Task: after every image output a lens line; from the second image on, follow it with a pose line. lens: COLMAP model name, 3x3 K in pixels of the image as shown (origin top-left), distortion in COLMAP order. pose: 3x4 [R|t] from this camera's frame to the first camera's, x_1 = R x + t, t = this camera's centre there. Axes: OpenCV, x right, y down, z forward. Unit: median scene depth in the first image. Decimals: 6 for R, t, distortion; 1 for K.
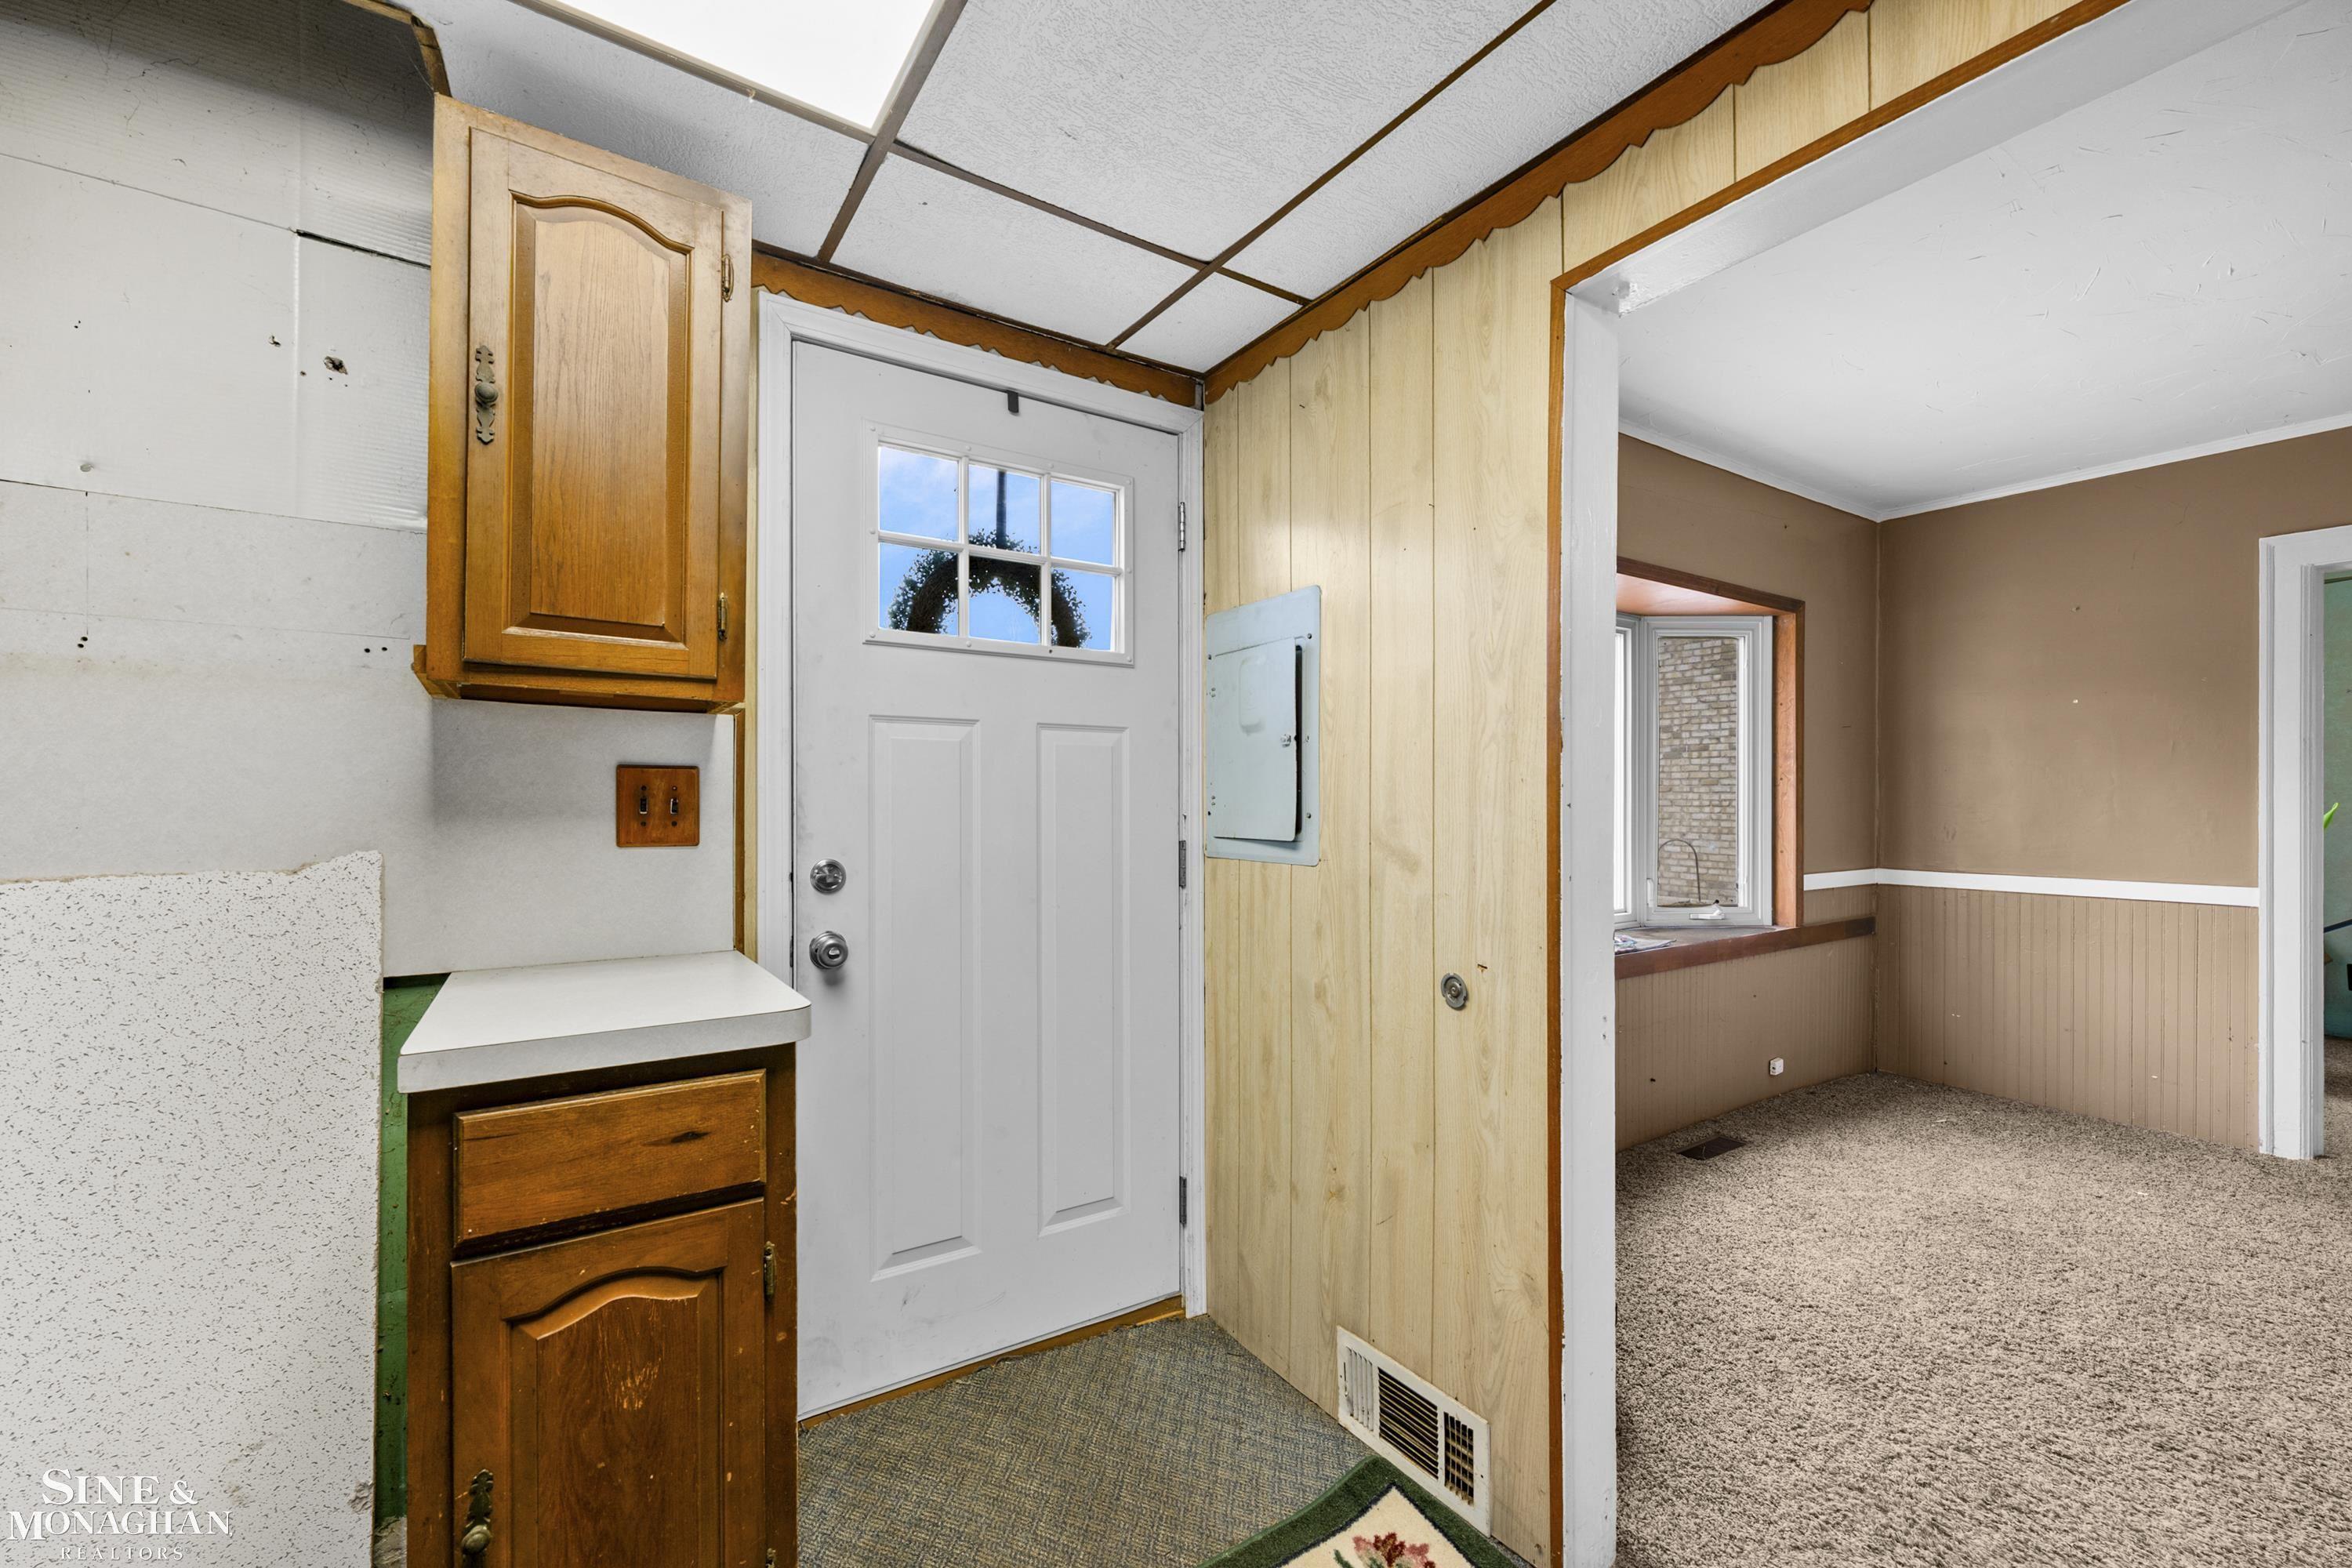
lens RADIAL K [[955.8, 0, 1178.5], [0, 955.8, 798.0], [0, 0, 1]] dist [0.000477, -0.000005]
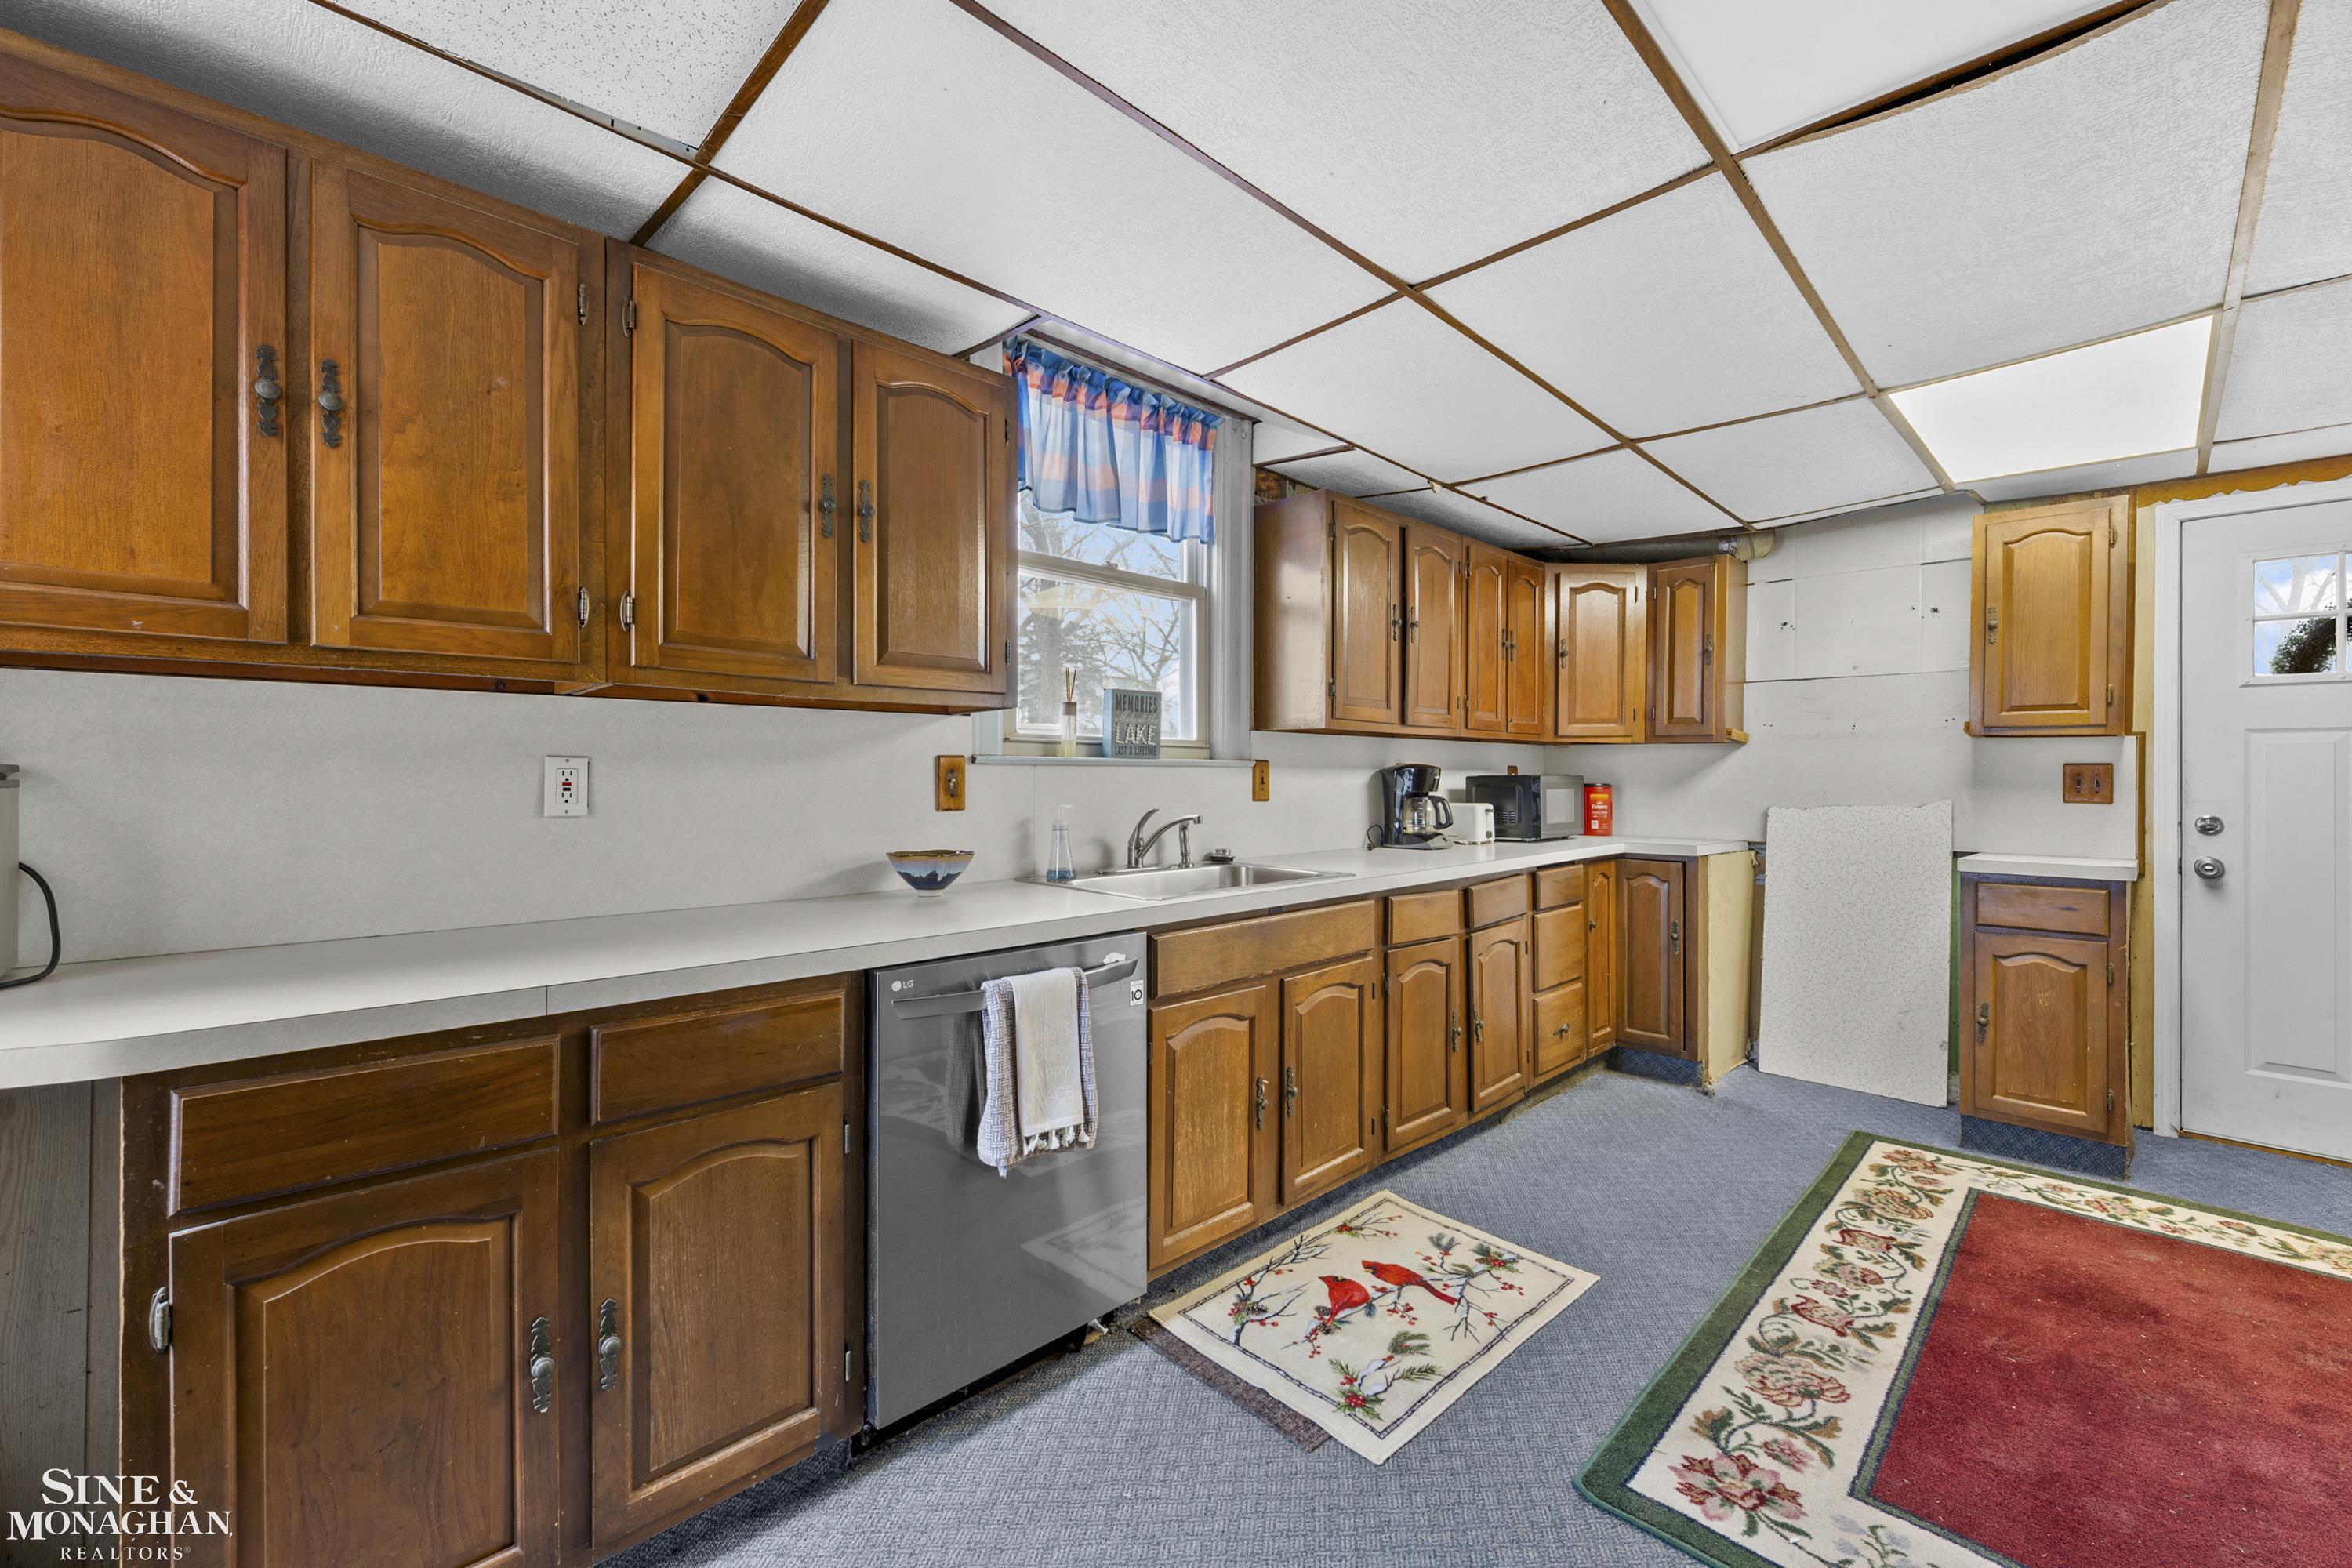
lens RADIAL K [[949.3, 0, 1174.2], [0, 949.3, 776.7], [0, 0, 1]] dist [-0.001194, 0.000394]
pose [[0.191487, 0.001076, -0.981495, 1.111912], [-0.002224, 0.999997, 0.000662, -0.003086], [0.981493, 0.002056, 0.191489, -1.349934]]
